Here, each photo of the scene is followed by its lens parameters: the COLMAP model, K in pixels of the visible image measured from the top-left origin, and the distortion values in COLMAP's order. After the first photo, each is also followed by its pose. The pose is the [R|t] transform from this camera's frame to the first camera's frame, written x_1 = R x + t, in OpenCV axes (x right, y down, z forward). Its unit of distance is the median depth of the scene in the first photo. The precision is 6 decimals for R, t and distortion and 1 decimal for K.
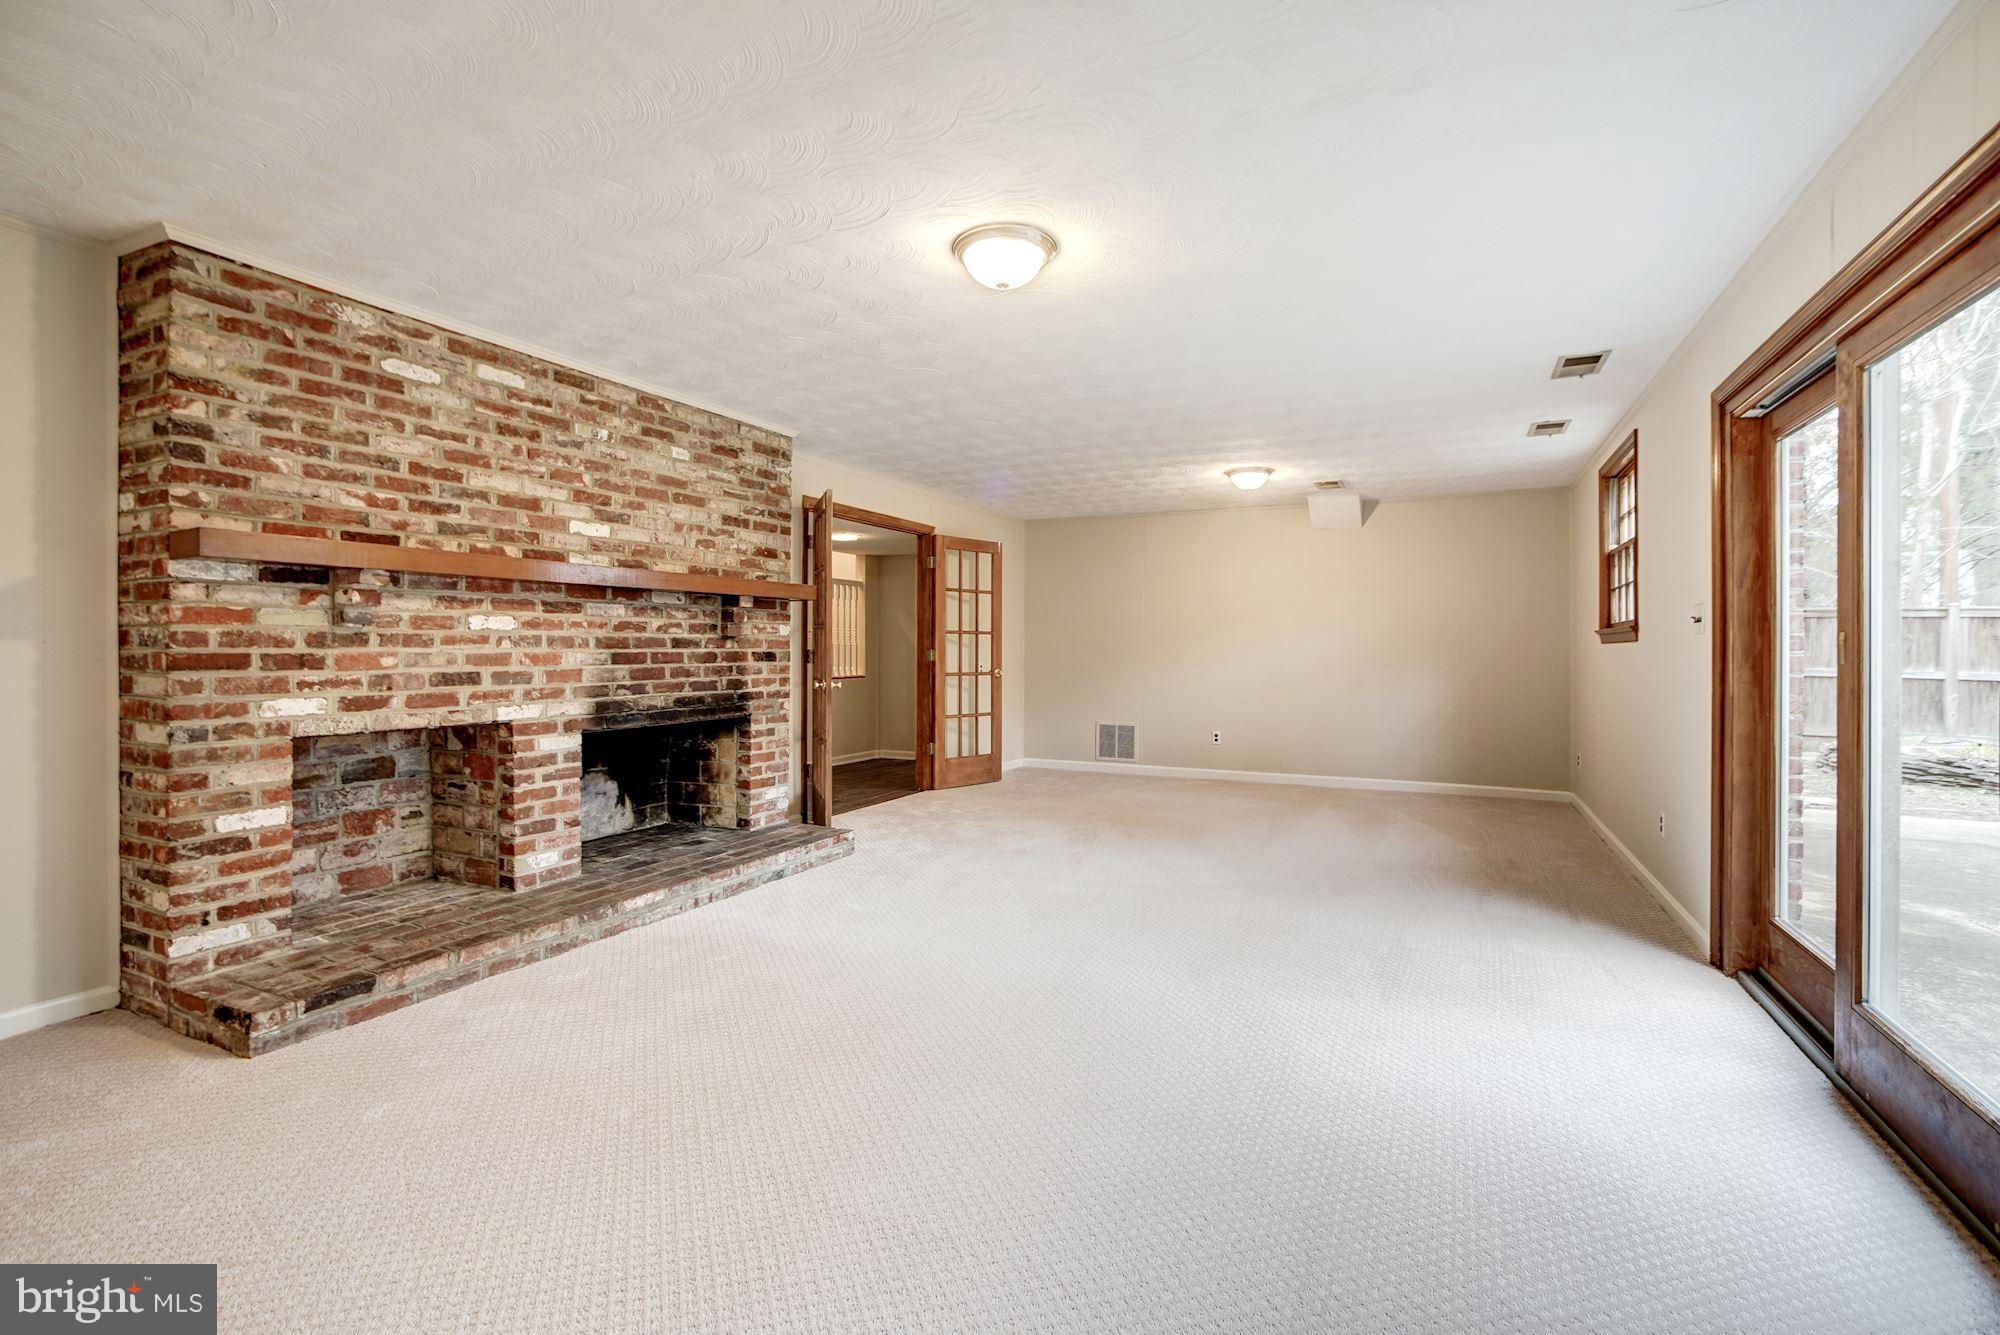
lens RADIAL K [[874.3, 0, 993.1], [0, 874.3, 650.0], [0, 0, 1]] dist [-0.041265, 0.015472]
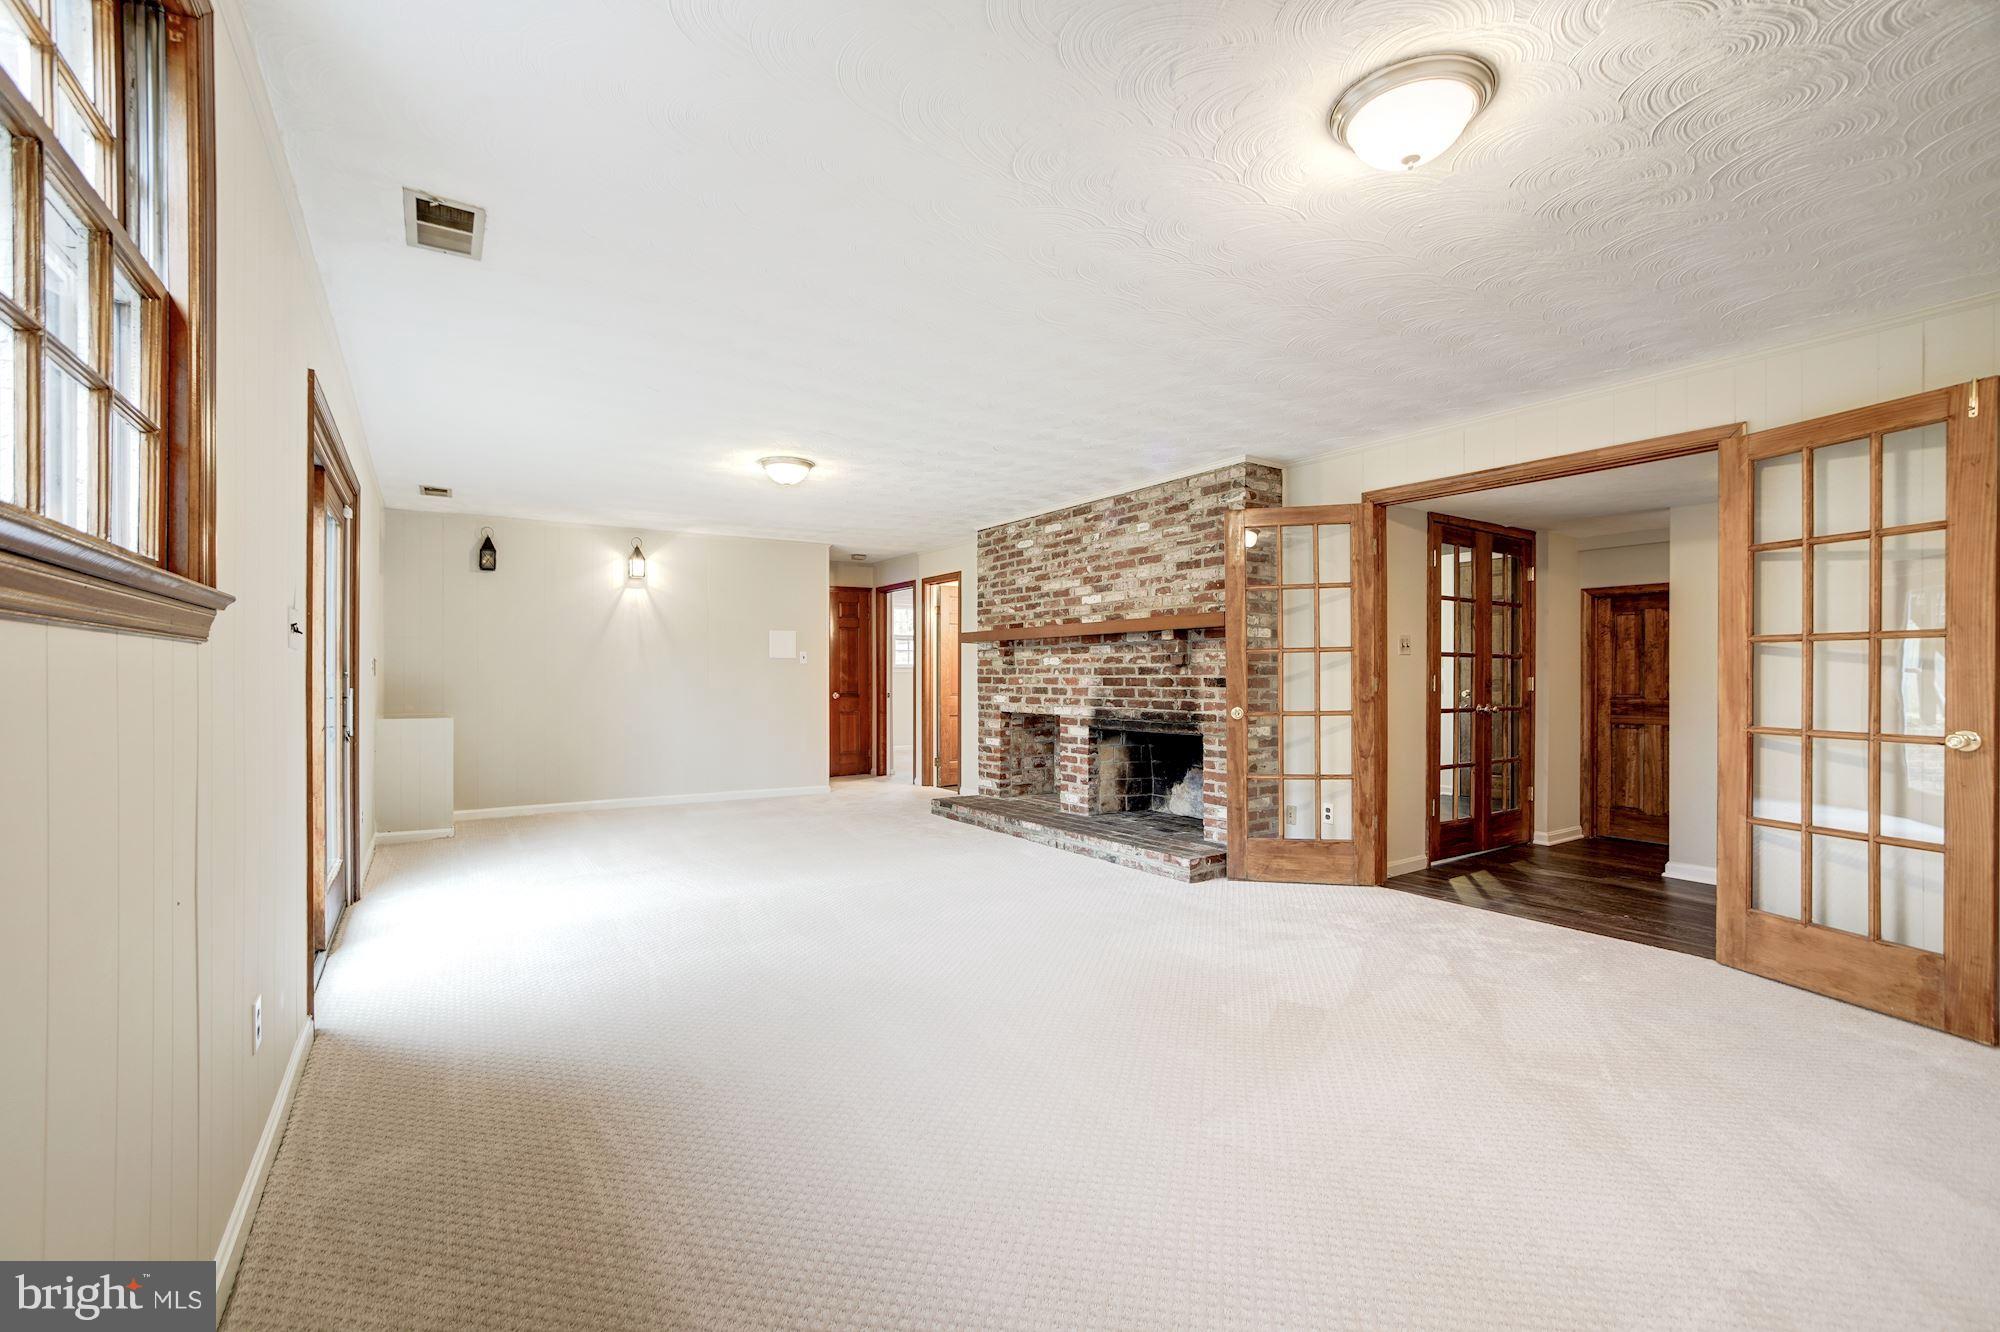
lens RADIAL K [[874.3, 0, 996.1], [0, 874.3, 678.7], [0, 0, 1]] dist [-0.041265, 0.015472]
pose [[-0.485805, 0.003410, -0.874061, 1.074370], [-0.001260, 0.999989, 0.004601, -0.002248], [0.874066, 0.003336, -0.485795, 1.719258]]
